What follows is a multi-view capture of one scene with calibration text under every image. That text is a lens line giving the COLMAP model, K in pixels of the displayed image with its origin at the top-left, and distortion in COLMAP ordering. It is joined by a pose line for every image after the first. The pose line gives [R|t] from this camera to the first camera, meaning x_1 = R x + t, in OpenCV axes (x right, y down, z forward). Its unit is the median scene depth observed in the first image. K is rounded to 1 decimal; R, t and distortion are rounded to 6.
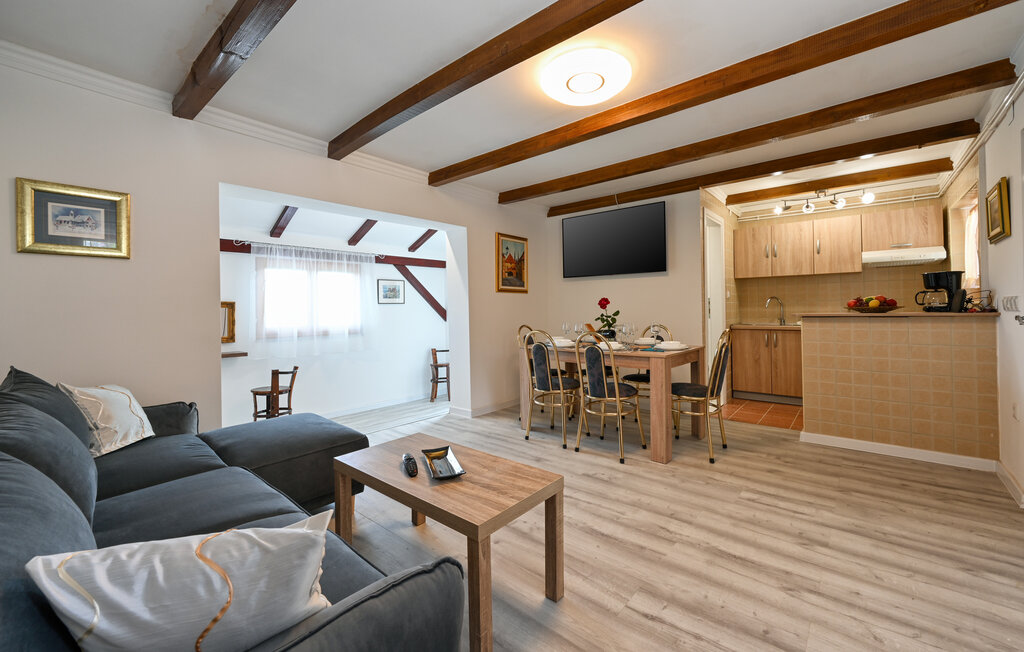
lens RADIAL K [[408.6, 0, 538.3], [0, 408.6, 307.6], [0, 0, 1]] dist [-0.001607, -0.000294]
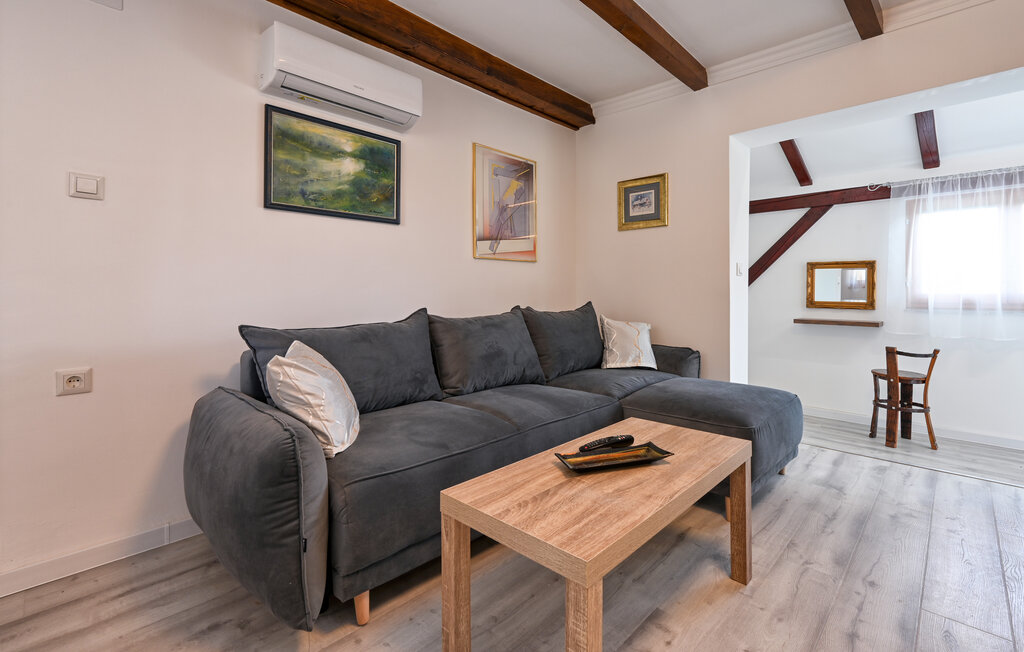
lens RADIAL K [[461.0, 0, 532.7], [0, 461.0, 294.4], [0, 0, 1]] dist [-0.001776, -0.000200]
pose [[-0.074507, 0.018795, -0.997043, 0.371644], [0.002798, 0.999822, 0.018638, 0.054713], [0.997217, -0.001401, -0.074547, 0.606442]]
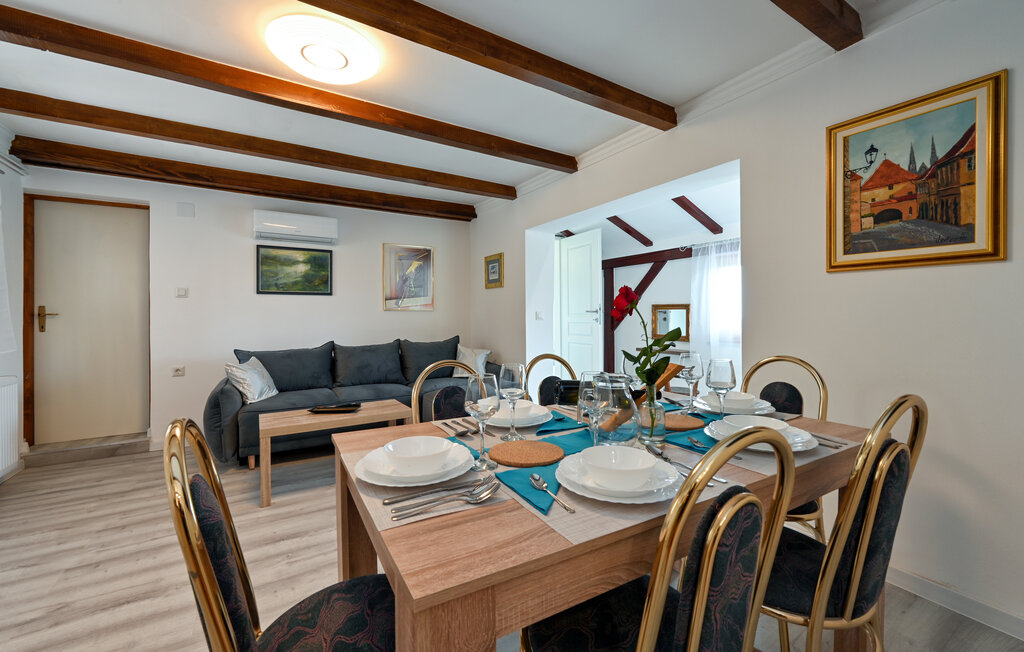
lens RADIAL K [[419.9, 0, 507.7], [0, 419.9, 322.5], [0, 0, 1]] dist [-0.004461, -0.000166]
pose [[-0.354540, 0.033428, -0.934443, 0.727476], [0.014845, 0.999436, 0.030121, -0.009320], [0.934923, -0.003193, -0.354836, 1.499843]]
